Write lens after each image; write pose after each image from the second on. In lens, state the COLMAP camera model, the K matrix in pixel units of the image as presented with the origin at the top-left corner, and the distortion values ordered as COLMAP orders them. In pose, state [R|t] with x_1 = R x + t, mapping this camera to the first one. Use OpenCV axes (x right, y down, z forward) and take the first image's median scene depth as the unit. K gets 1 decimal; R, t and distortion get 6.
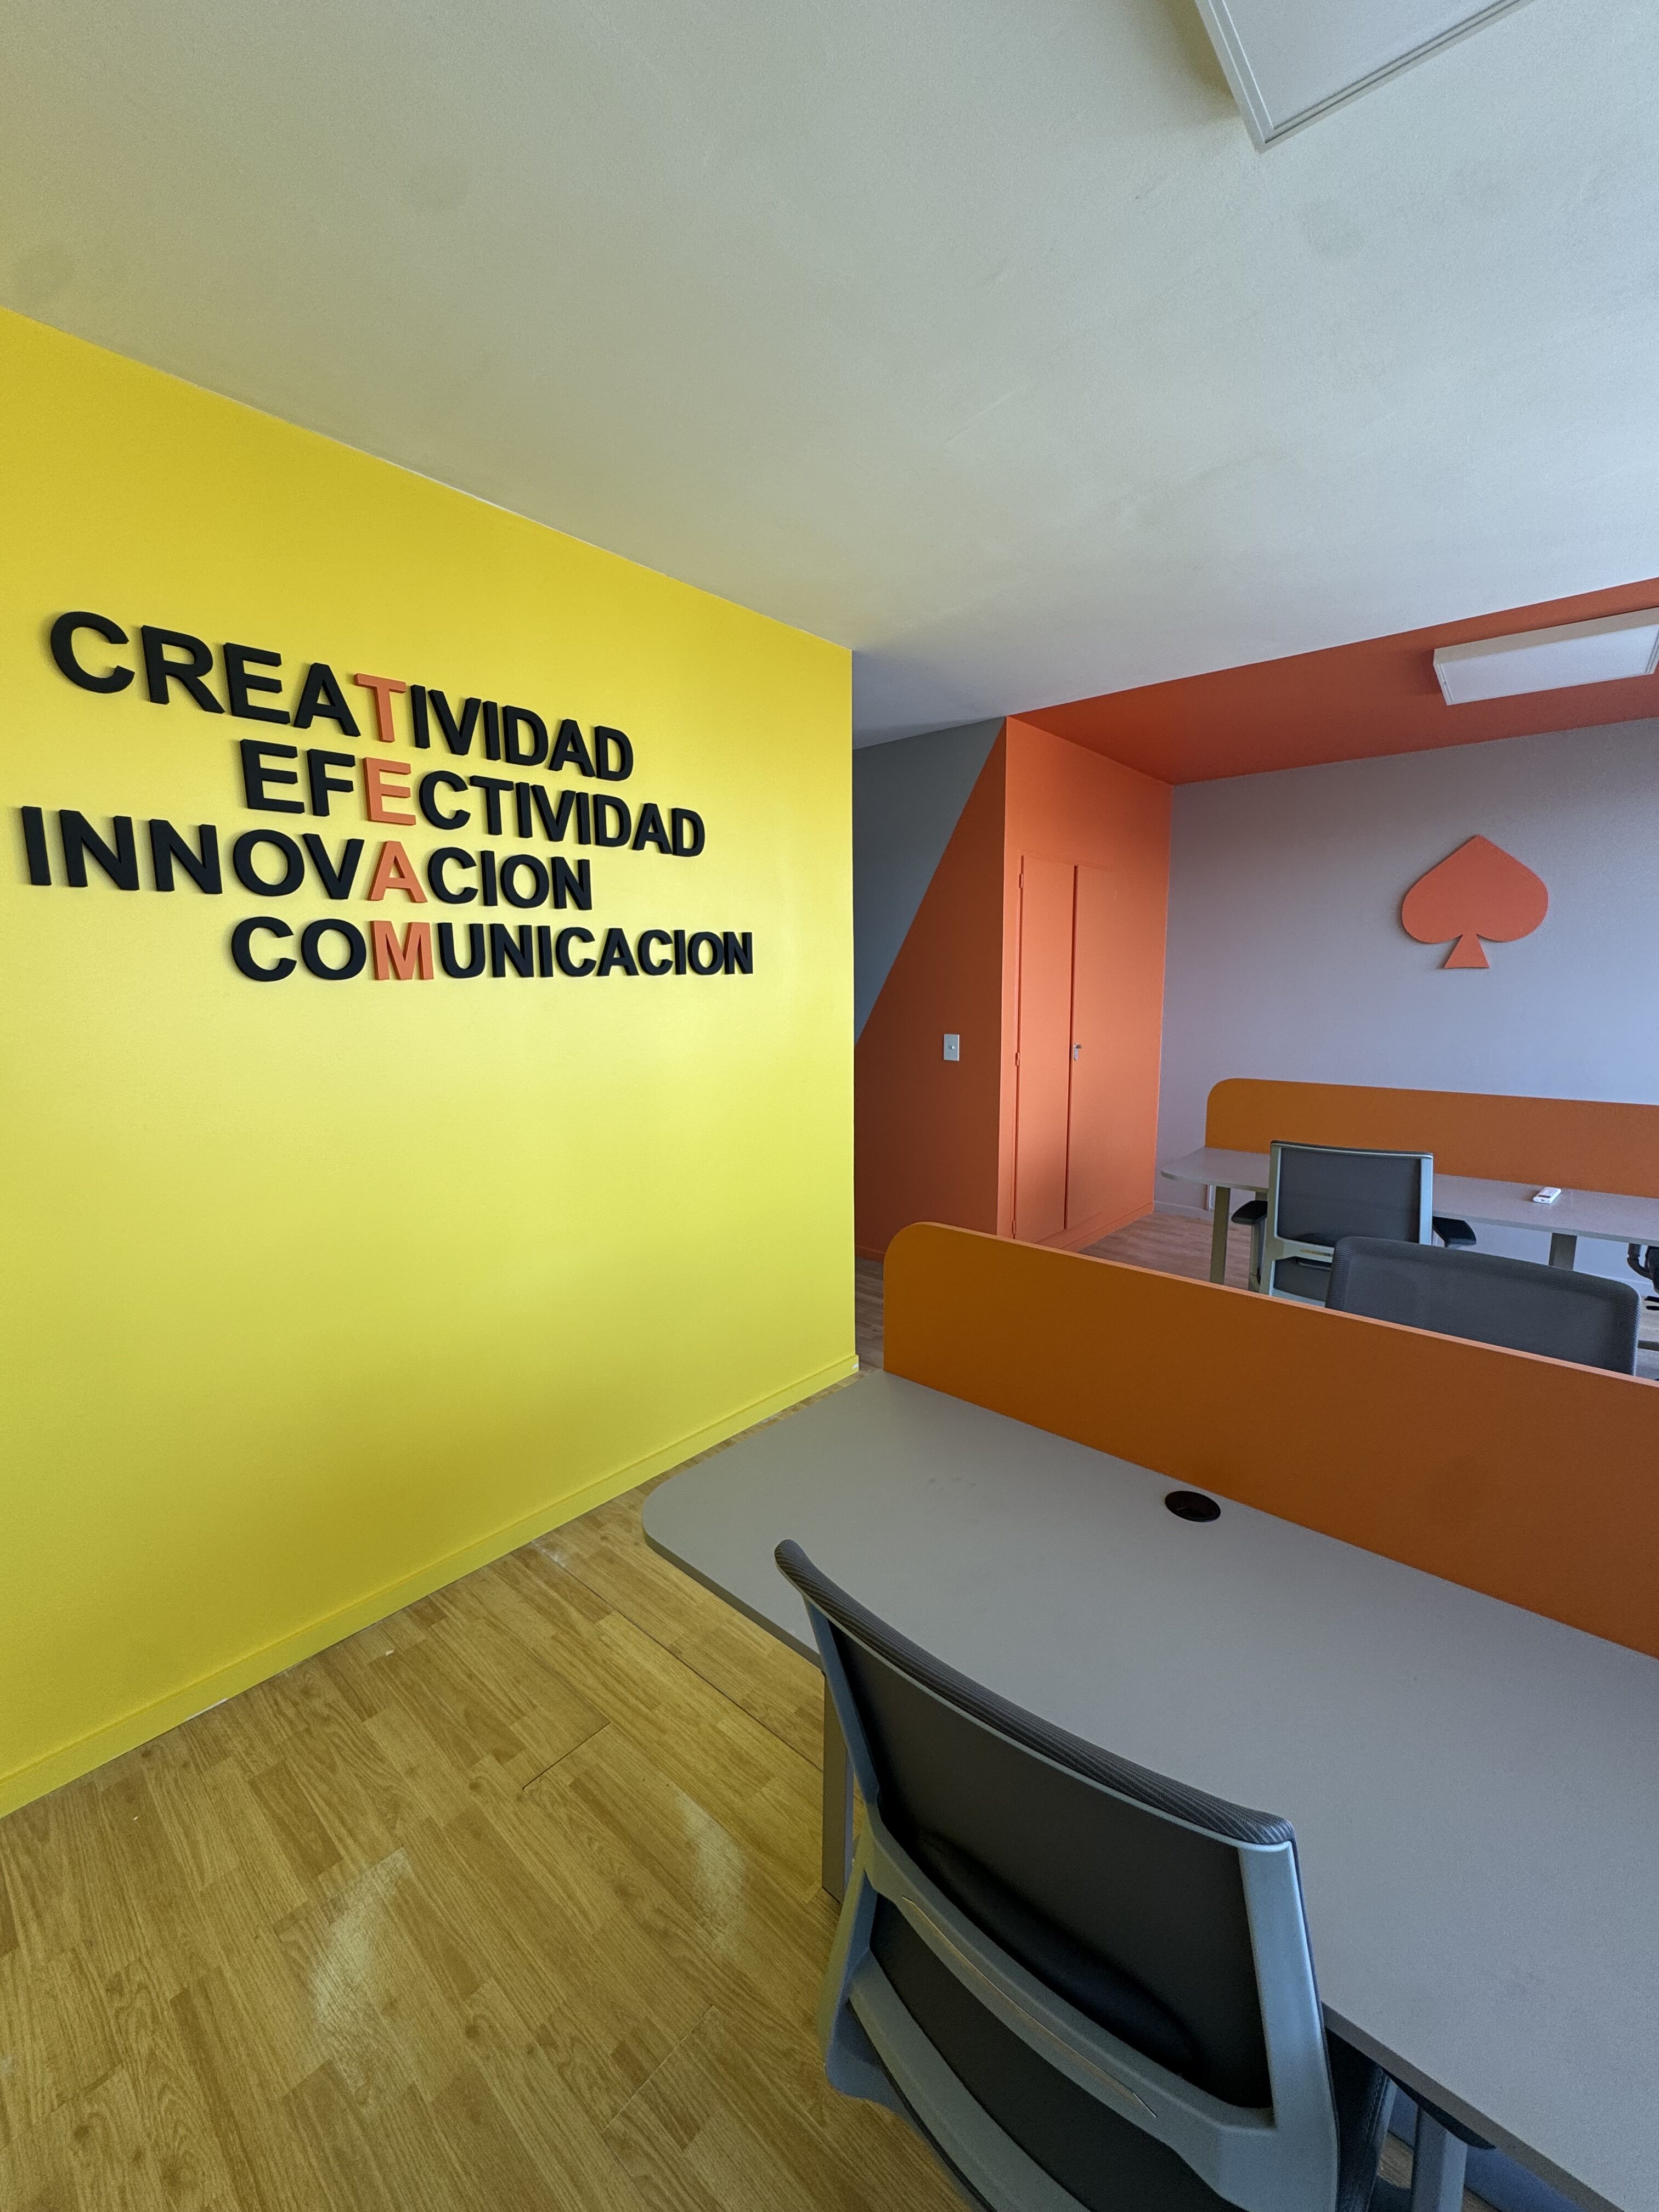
lens RADIAL K [[880.0, 0, 832.4], [0, 880.0, 1100.1], [0, 0, 1]] dist [-0.001979, -0.000146]
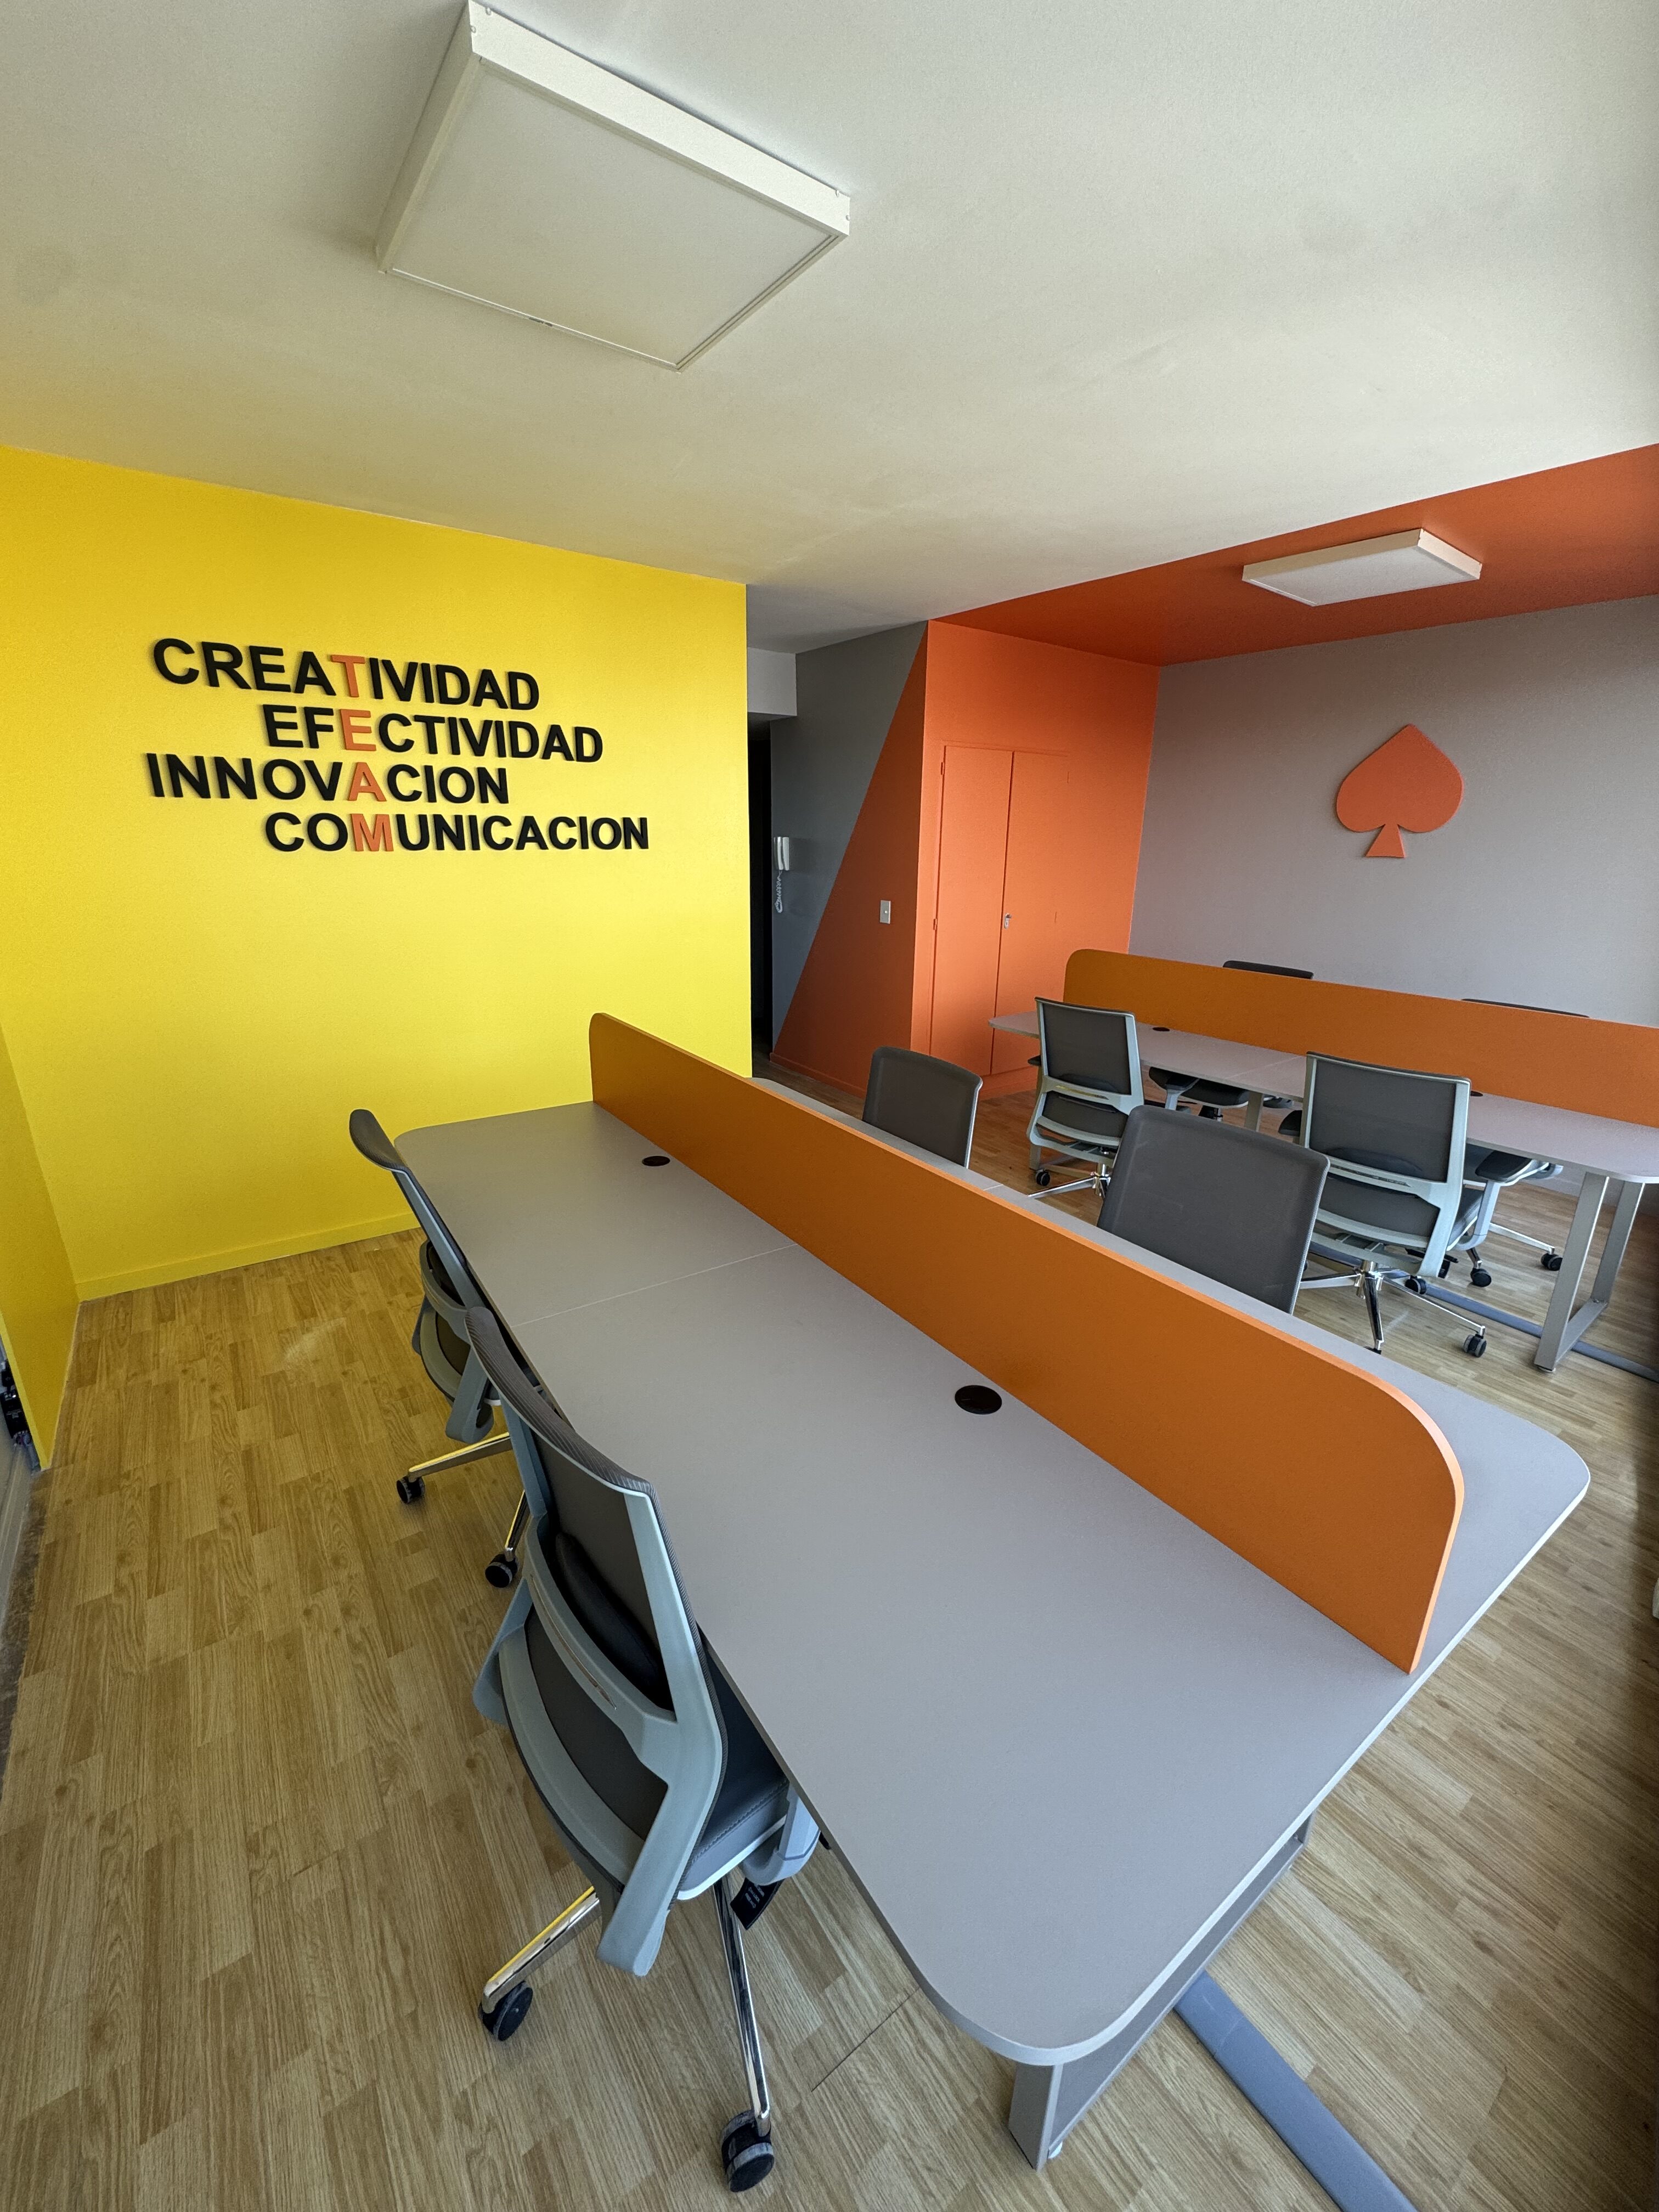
lens RADIAL K [[880.0, 0, 832.4], [0, 880.0, 1100.1], [0, 0, 1]] dist [-0.001979, -0.000146]
pose [[0.973926, 0.089579, -0.208433, 0.698311], [-0.055831, 0.985127, 0.162506, 0.003434], [0.219890, -0.146632, 0.964441, -0.429658]]
